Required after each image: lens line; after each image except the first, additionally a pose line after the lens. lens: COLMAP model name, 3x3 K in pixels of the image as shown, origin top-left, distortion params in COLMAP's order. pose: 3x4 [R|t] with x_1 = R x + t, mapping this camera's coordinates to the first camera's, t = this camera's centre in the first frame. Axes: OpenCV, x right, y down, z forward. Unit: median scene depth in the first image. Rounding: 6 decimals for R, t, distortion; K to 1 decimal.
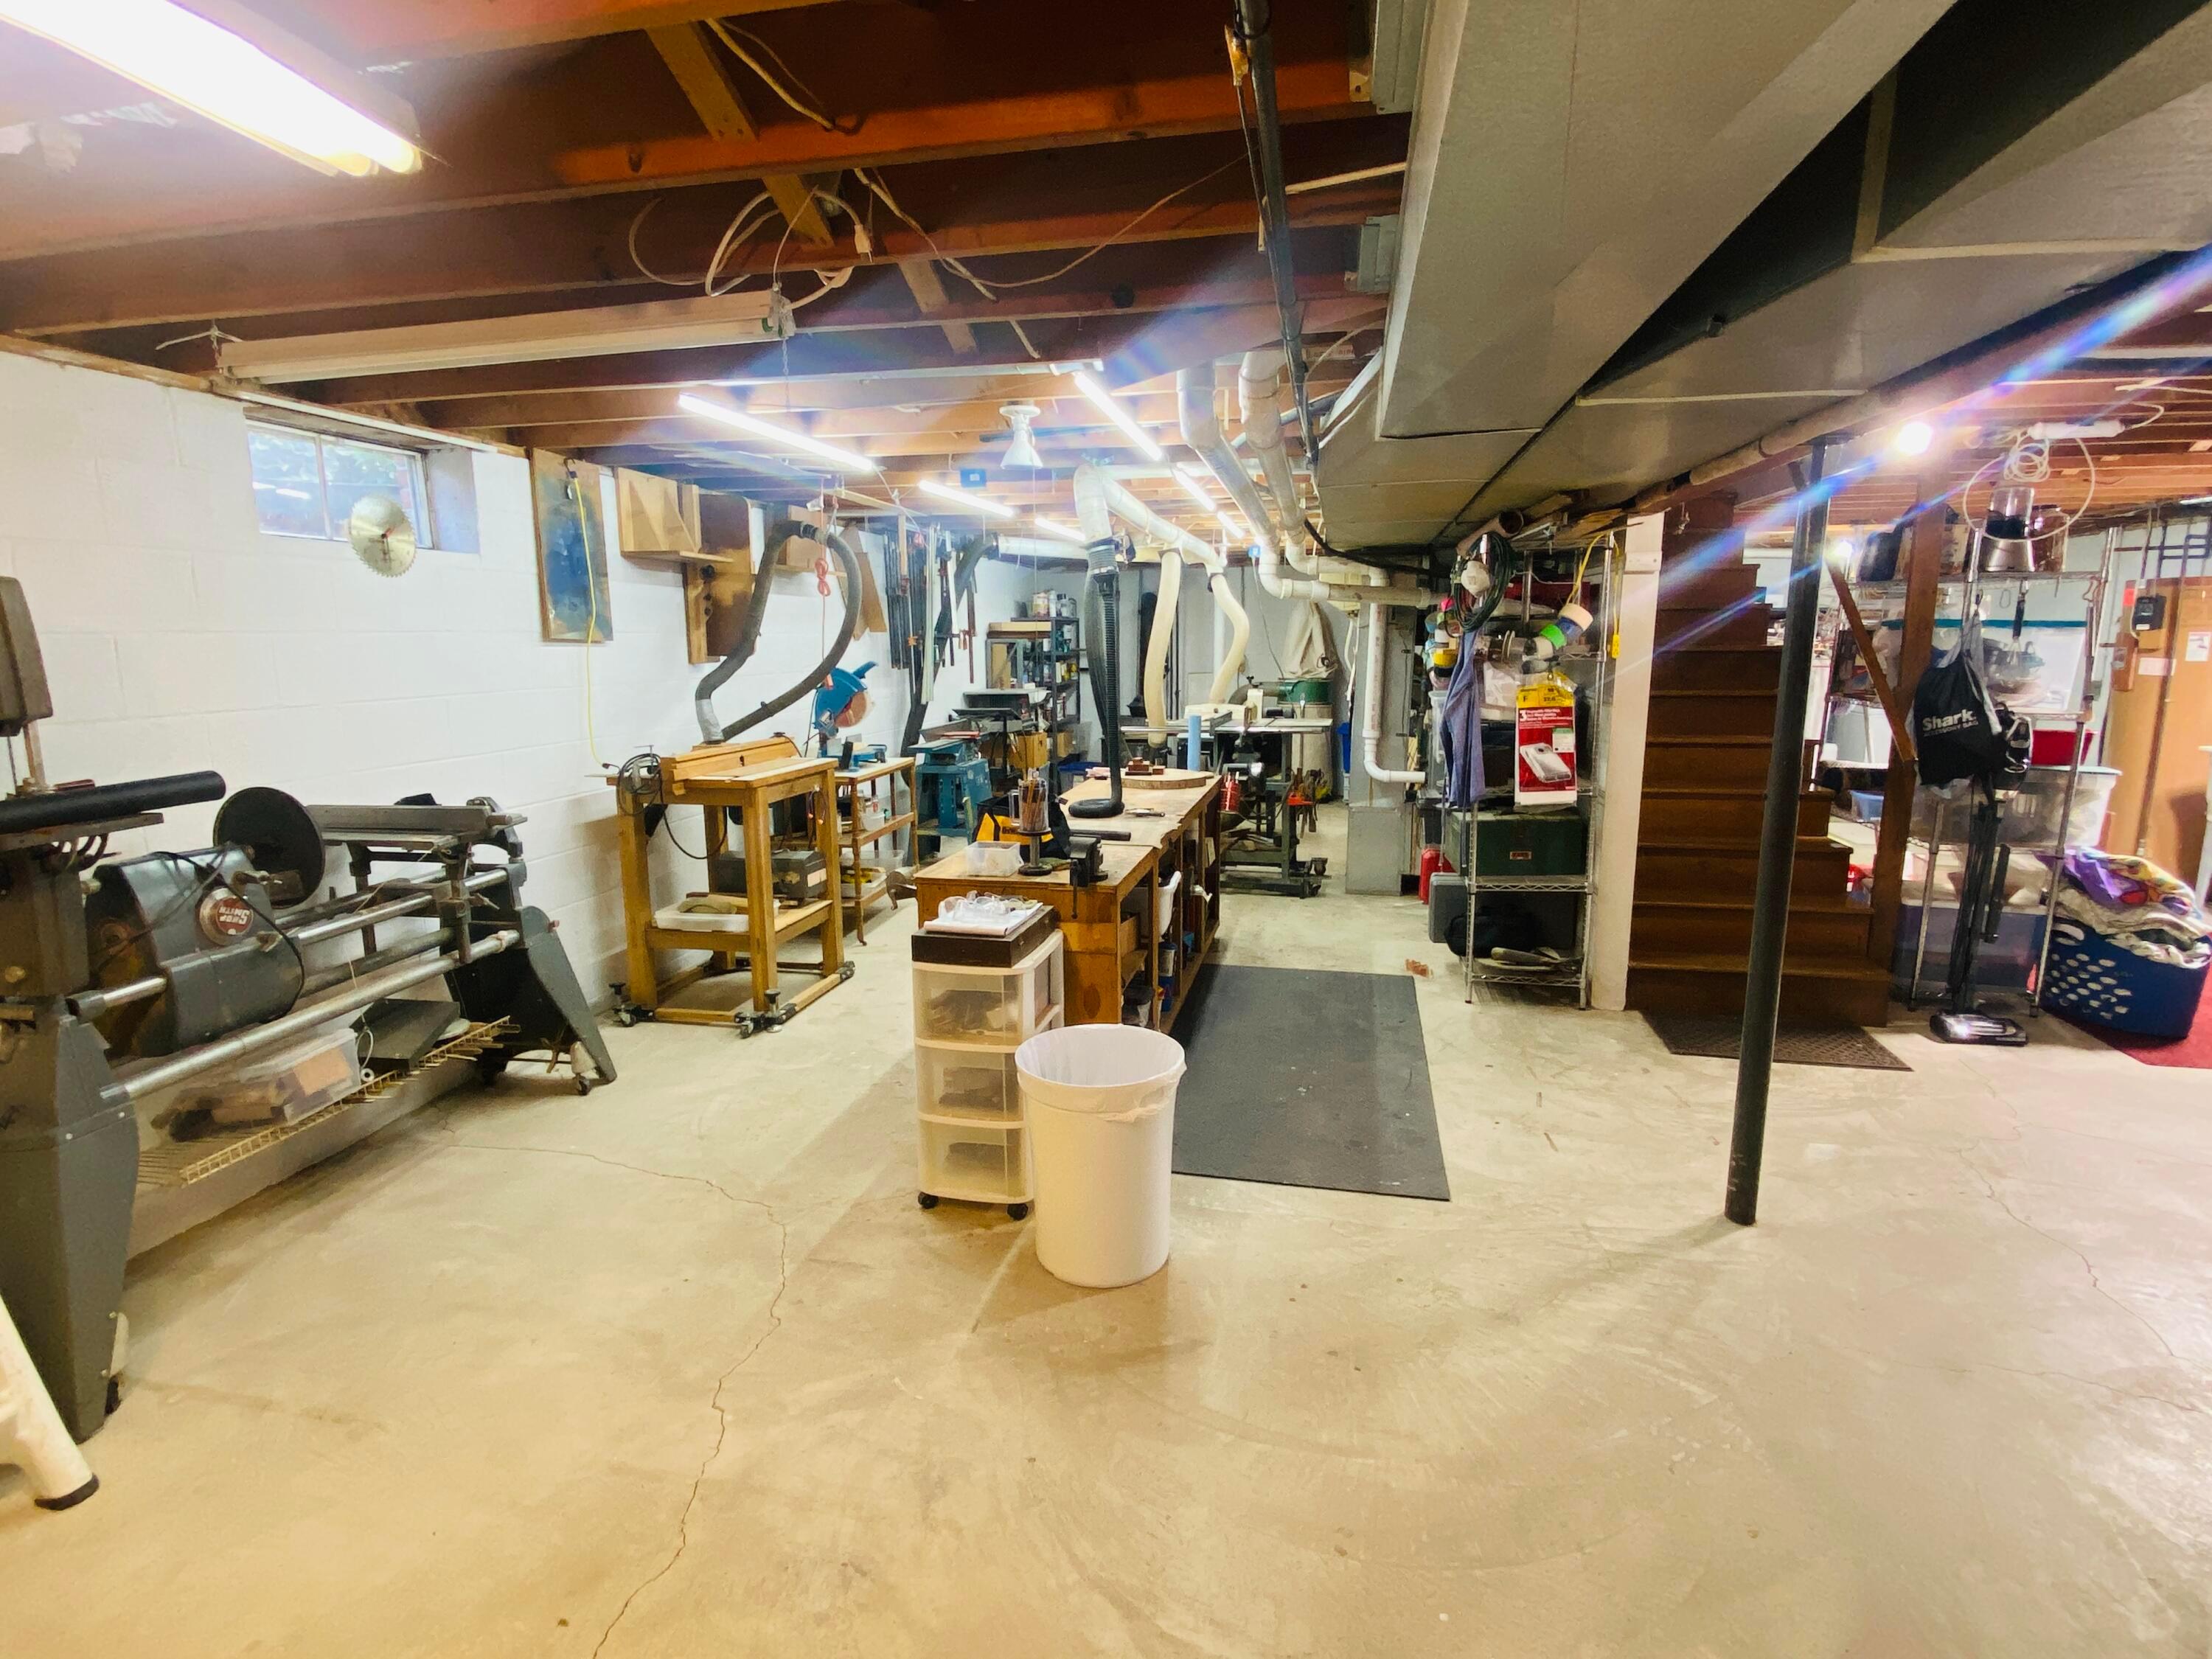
lens RADIAL K [[1063.7, 0, 1103.5], [0, 1063.7, 833.5], [0, 0, 1]] dist [-0.033215, -0.002137]
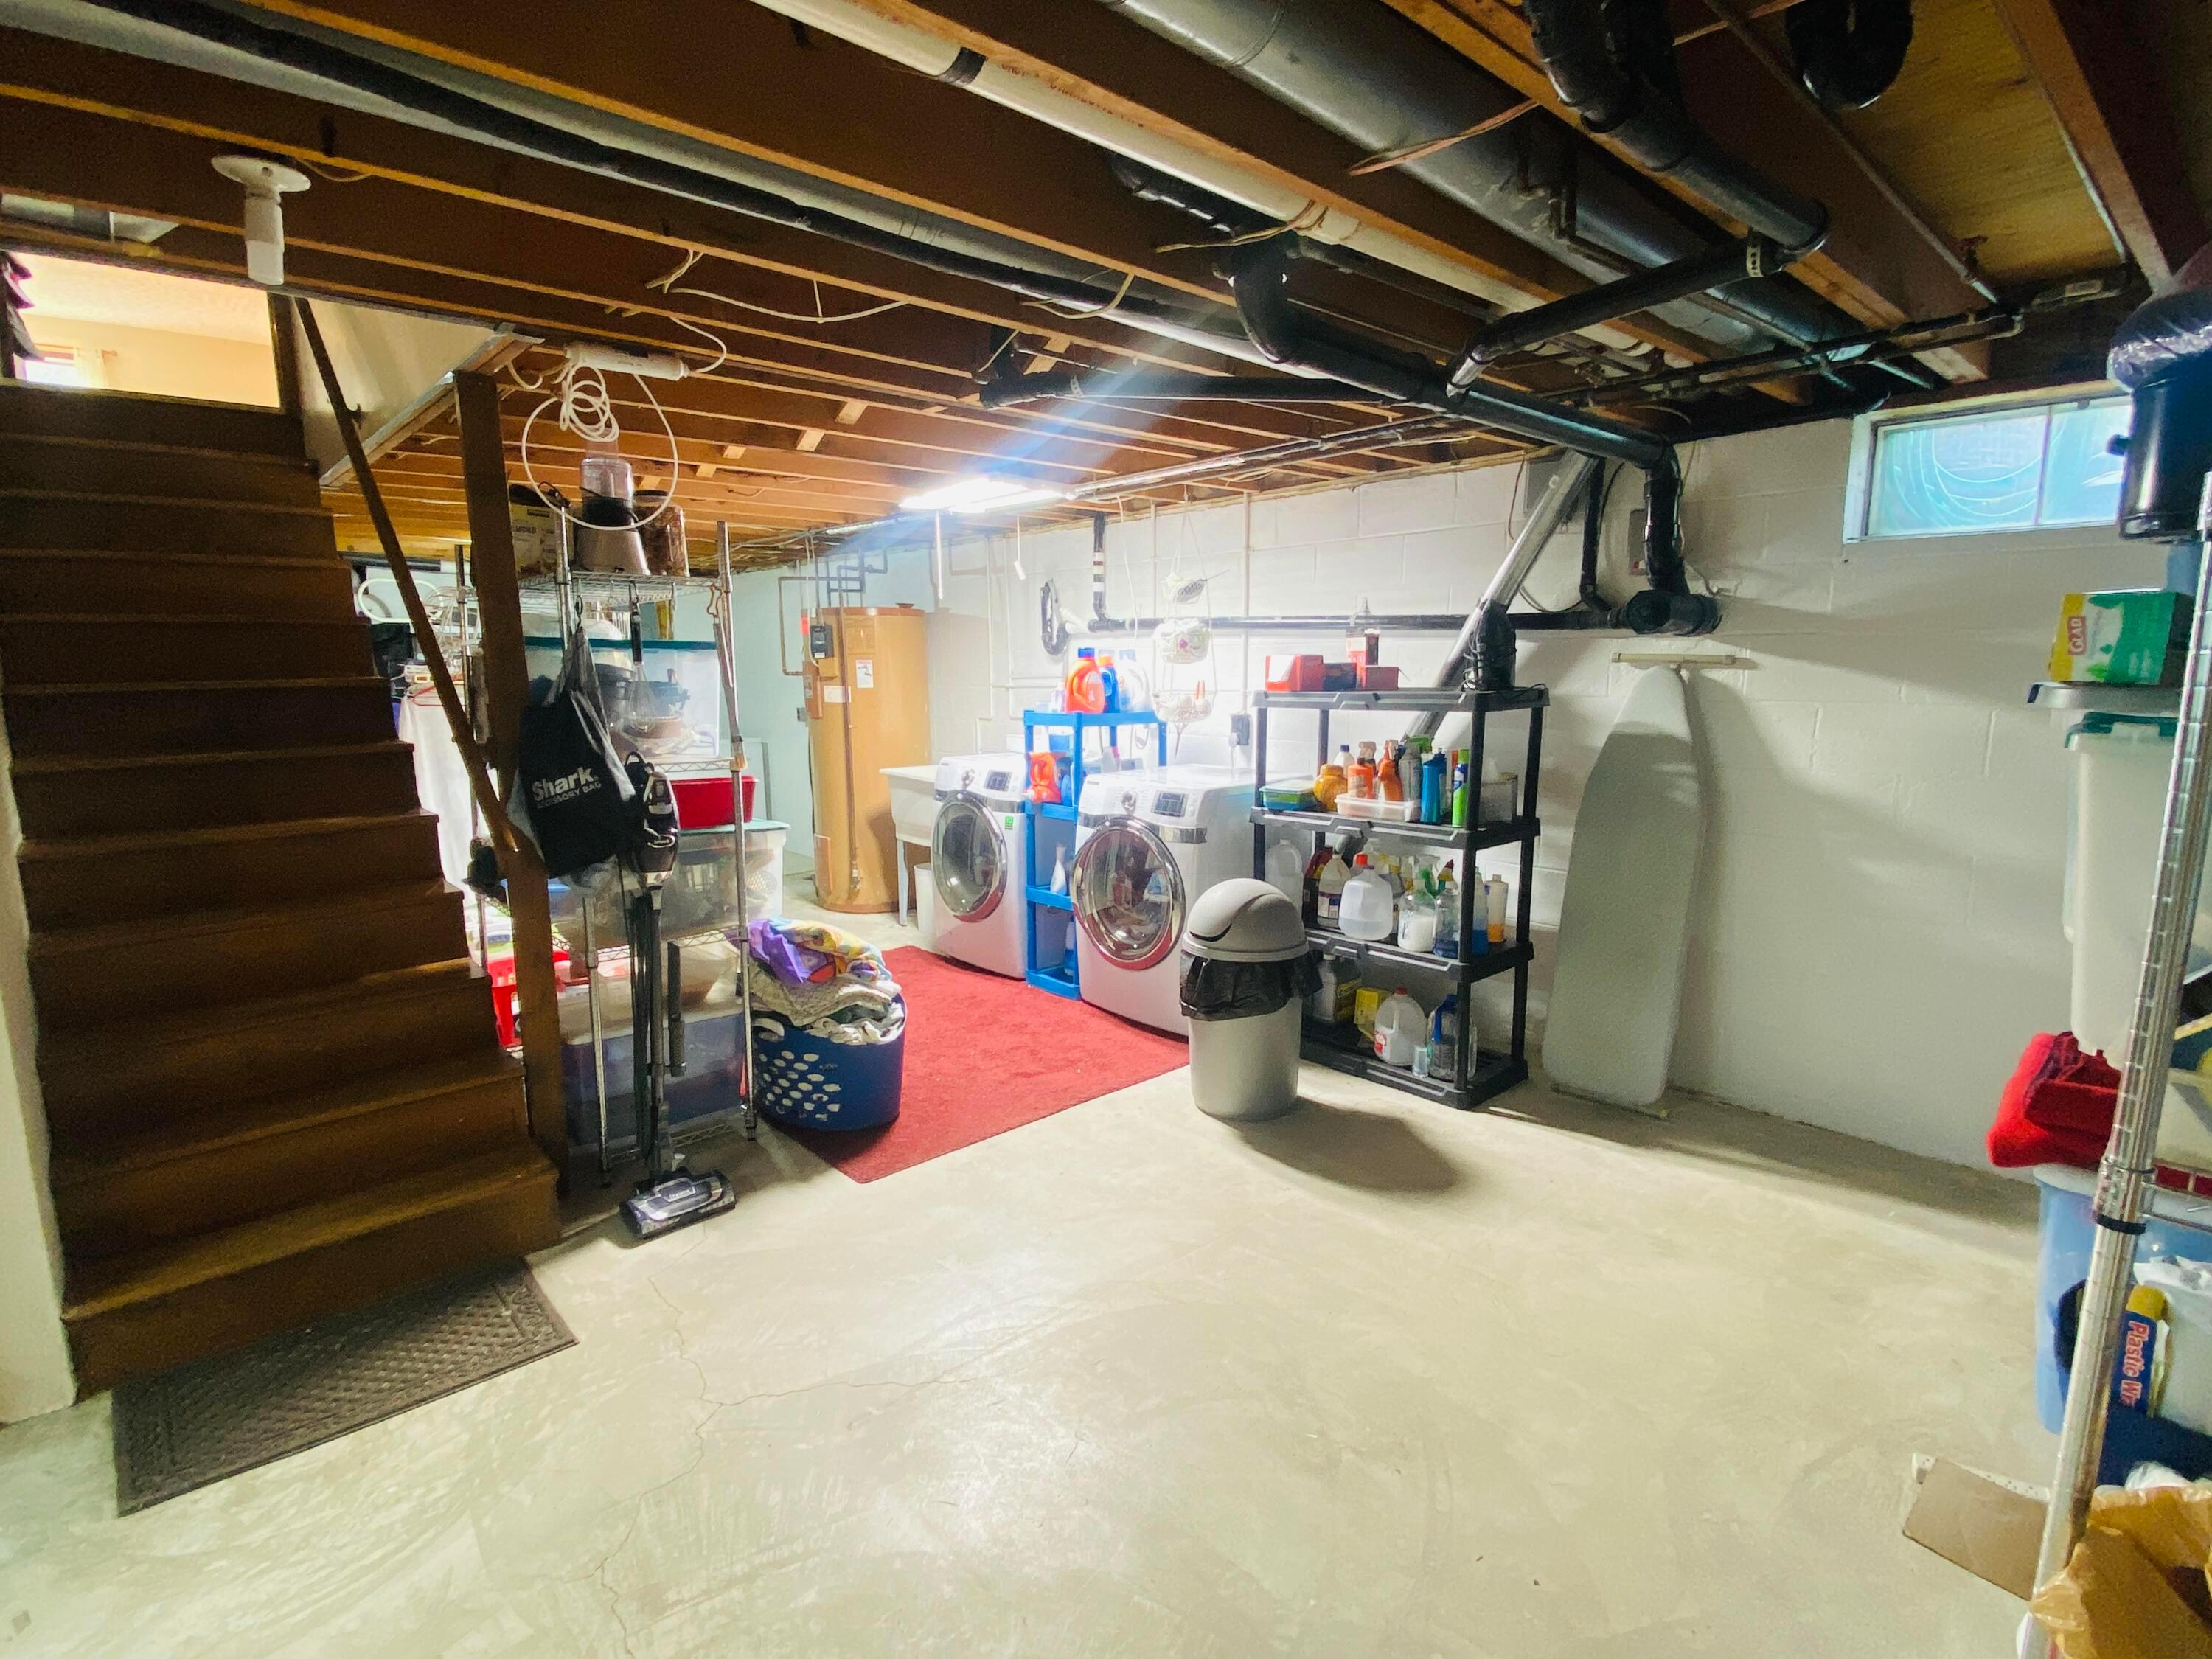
lens RADIAL K [[1063.7, 0, 1114.0], [0, 1063.7, 842.4], [0, 0, 1]] dist [-0.033215, -0.002137]
pose [[0.528508, -0.123491, 0.839898, 0.409270], [0.141842, 0.988301, 0.056056, -0.057012], [-0.836995, 0.089507, 0.539841, 0.319799]]
